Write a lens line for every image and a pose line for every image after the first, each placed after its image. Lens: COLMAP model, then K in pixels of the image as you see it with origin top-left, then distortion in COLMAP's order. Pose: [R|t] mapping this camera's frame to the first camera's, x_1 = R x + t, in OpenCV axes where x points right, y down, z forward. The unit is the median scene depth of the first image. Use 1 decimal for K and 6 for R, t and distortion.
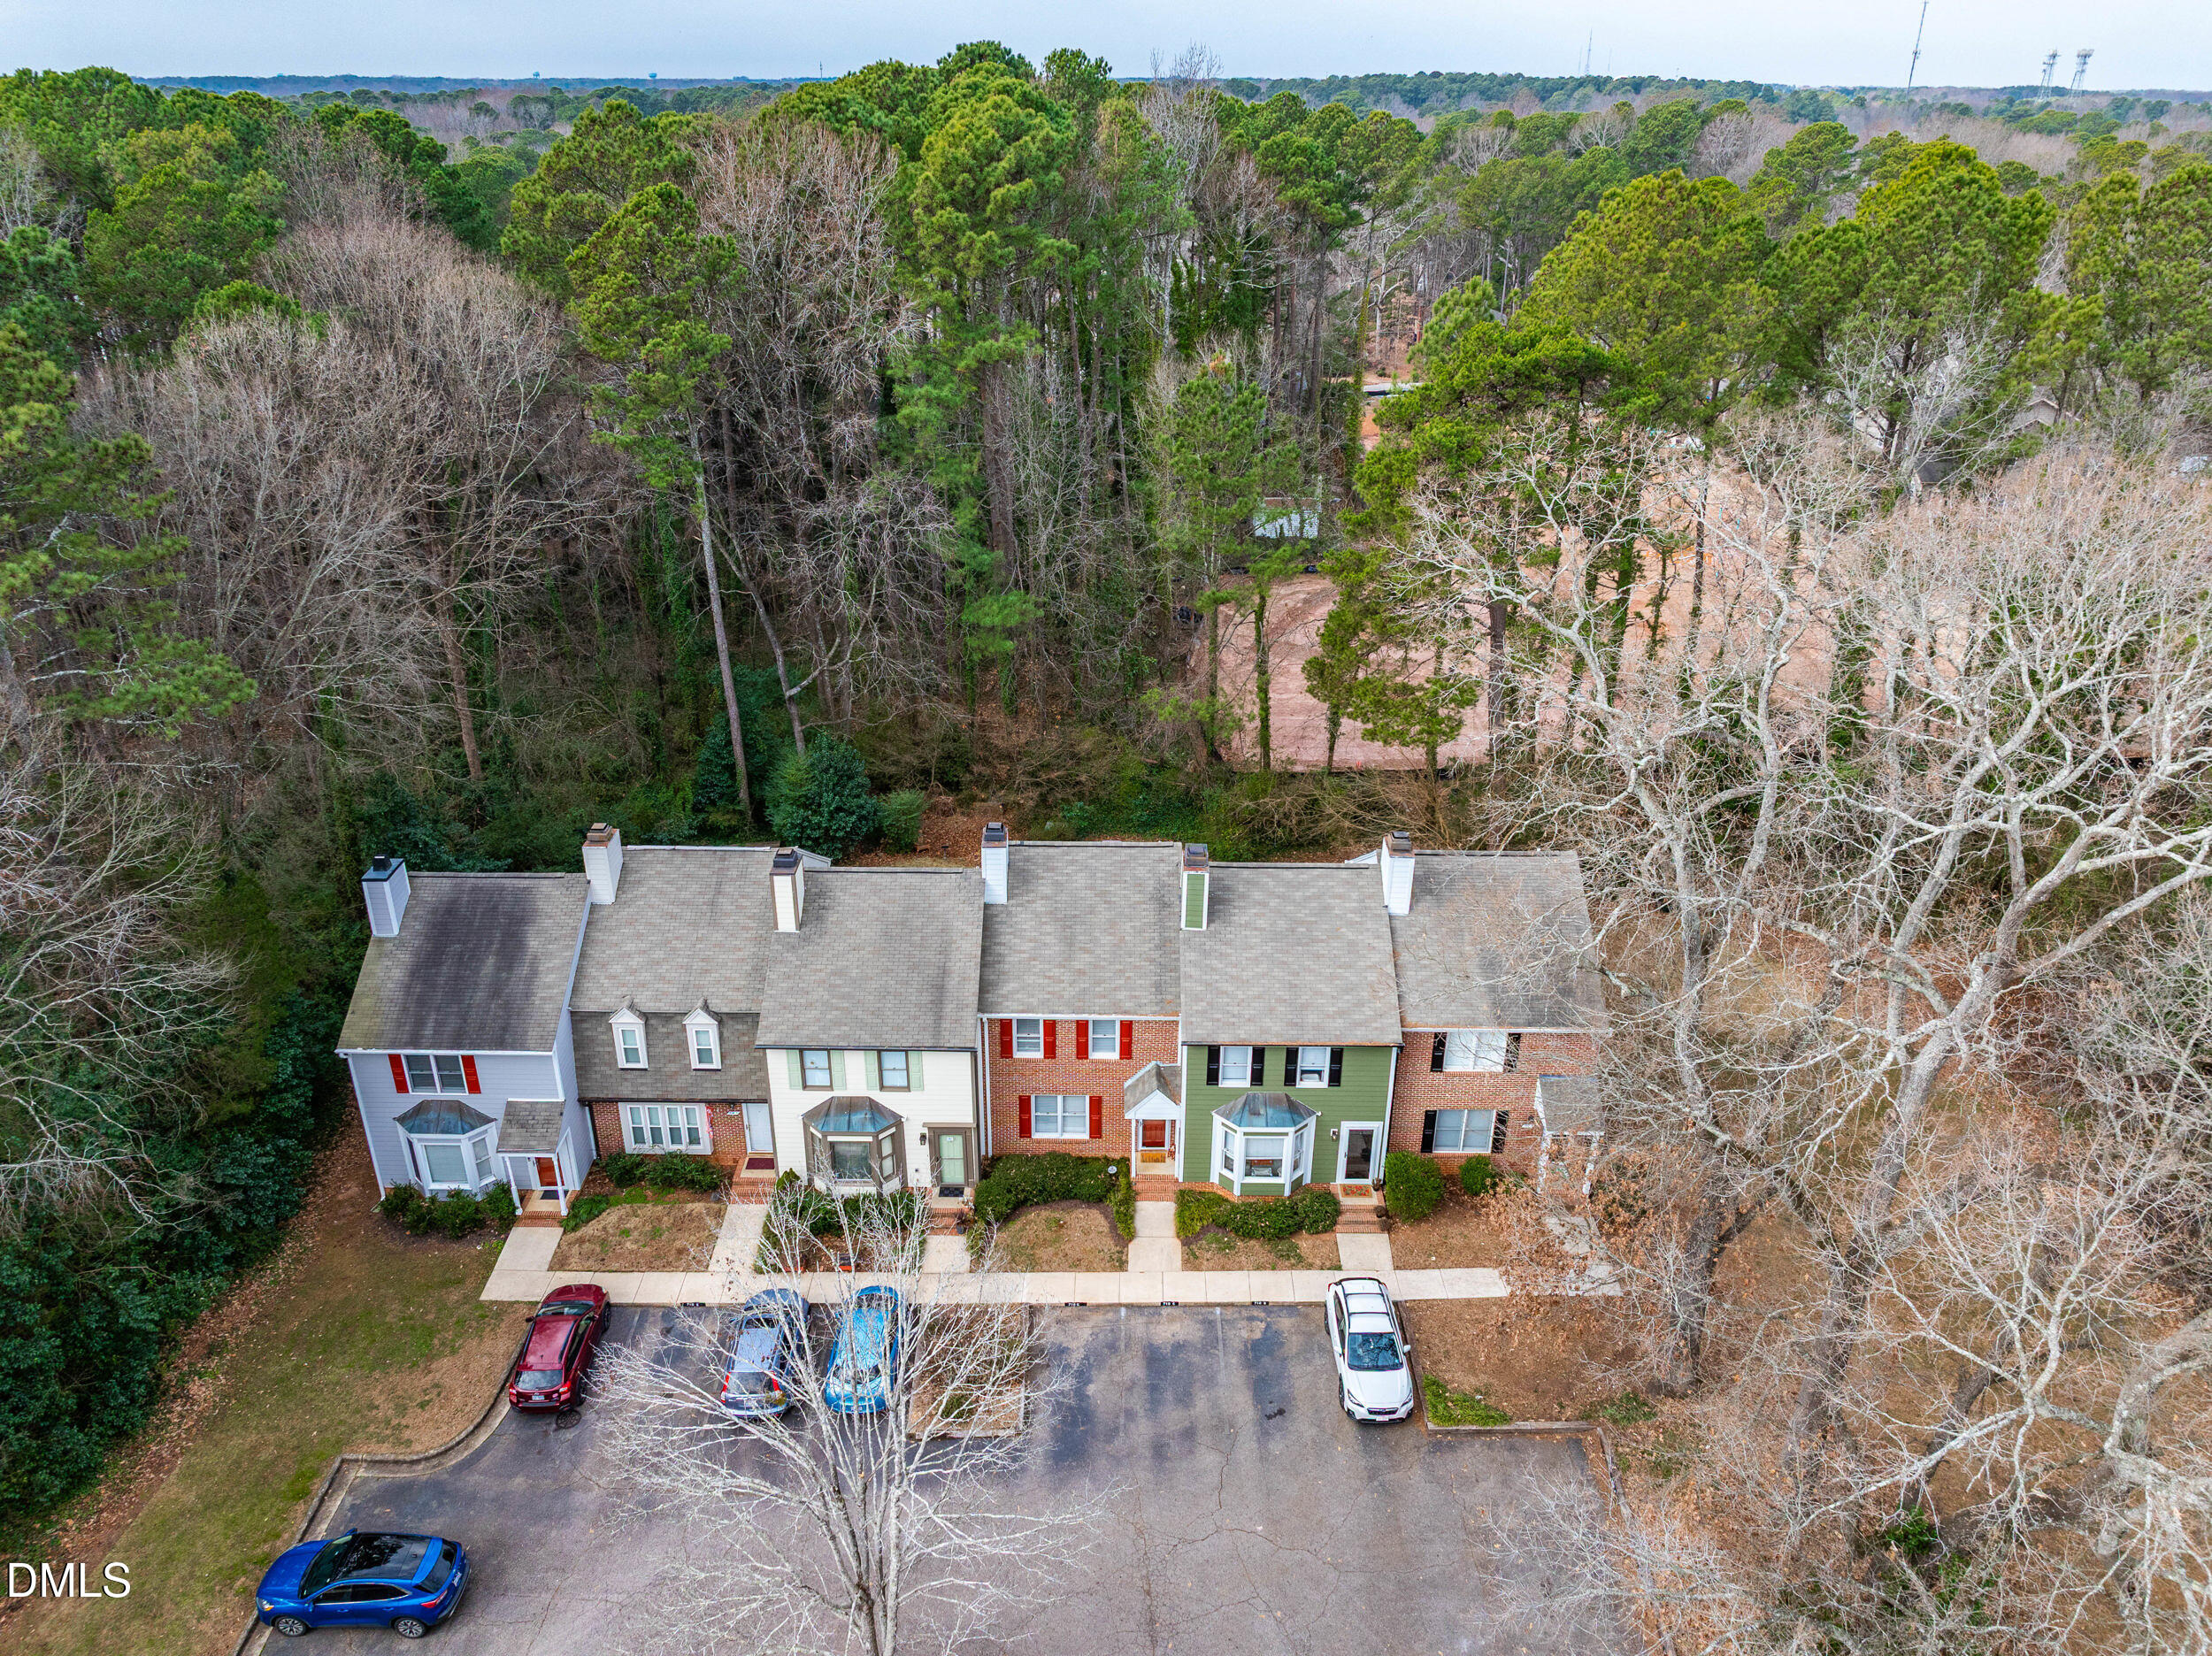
lens RADIAL K [[1555.4, 0, 1106.6], [0, 1555.4, 827.4], [0, 0, 1]] dist [-0.012797, 0.001335]
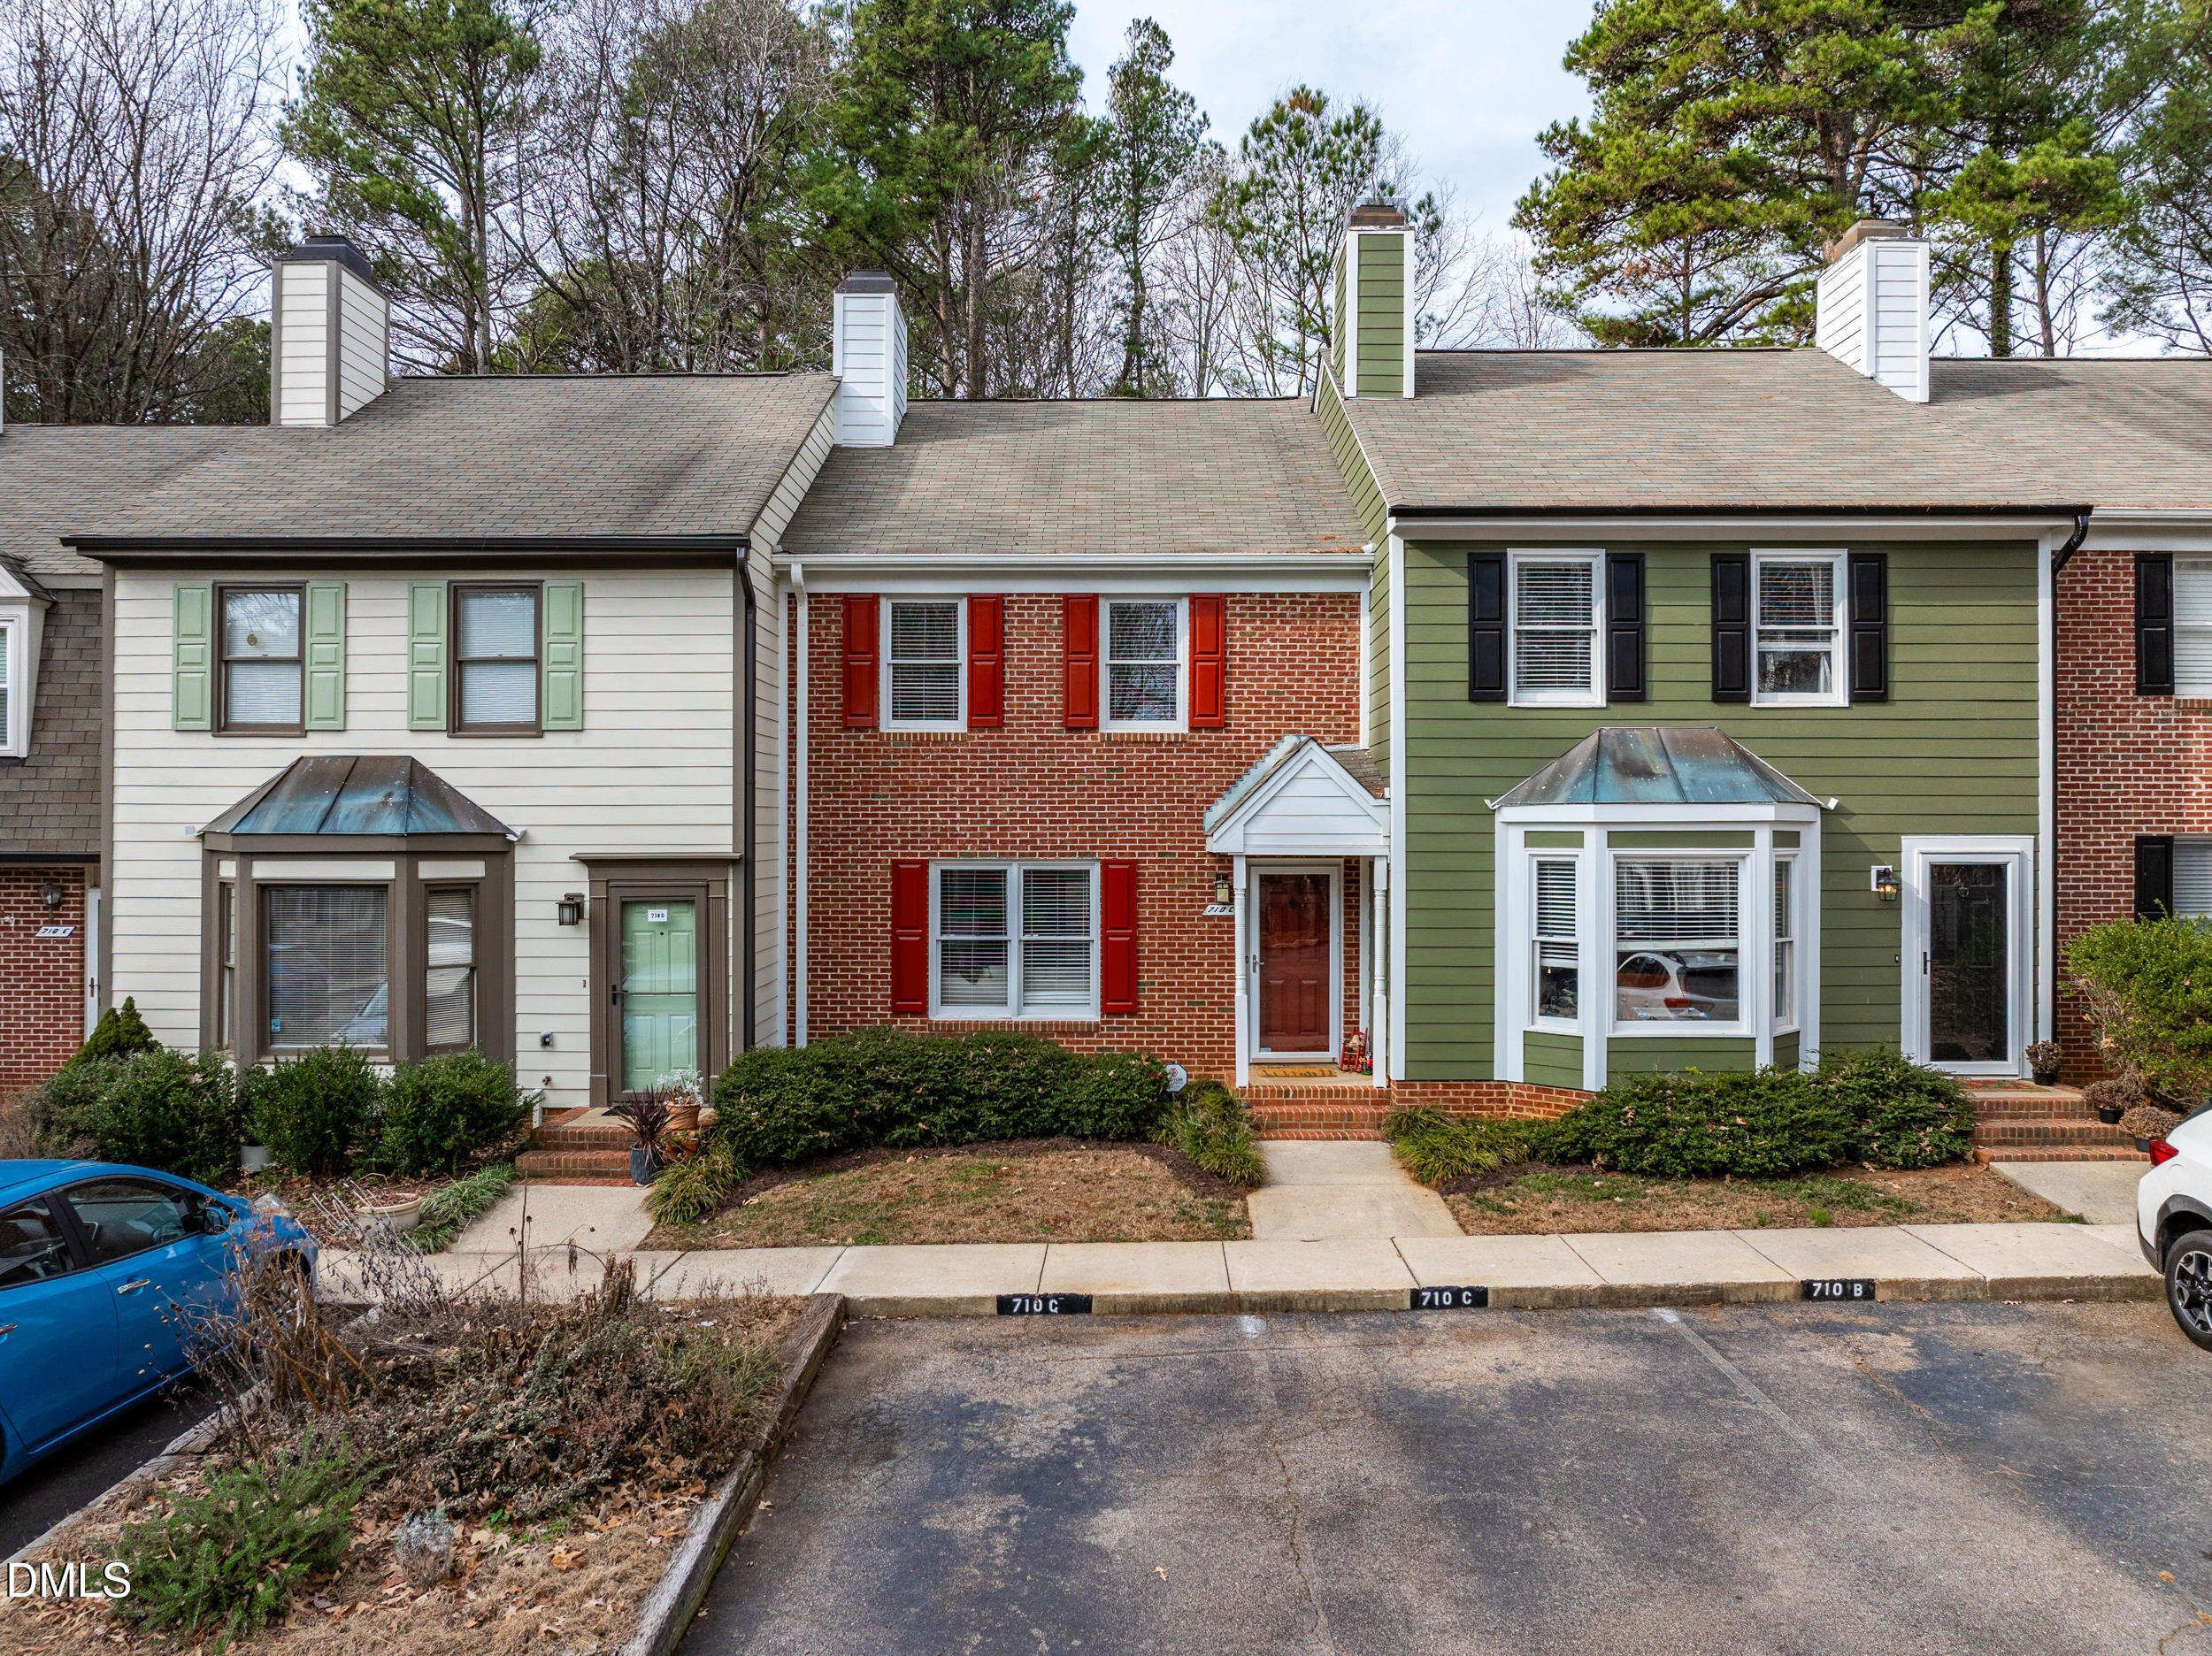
lens RADIAL K [[1555.4, 0, 1109.2], [0, 1555.4, 810.1], [0, 0, 1]] dist [-0.012797, 0.001335]
pose [[0.999951, -0.007060, -0.006936, -0.007100], [0.003208, 0.894158, -0.447740, 0.324077], [0.009363, 0.447696, 0.894137, 0.713902]]
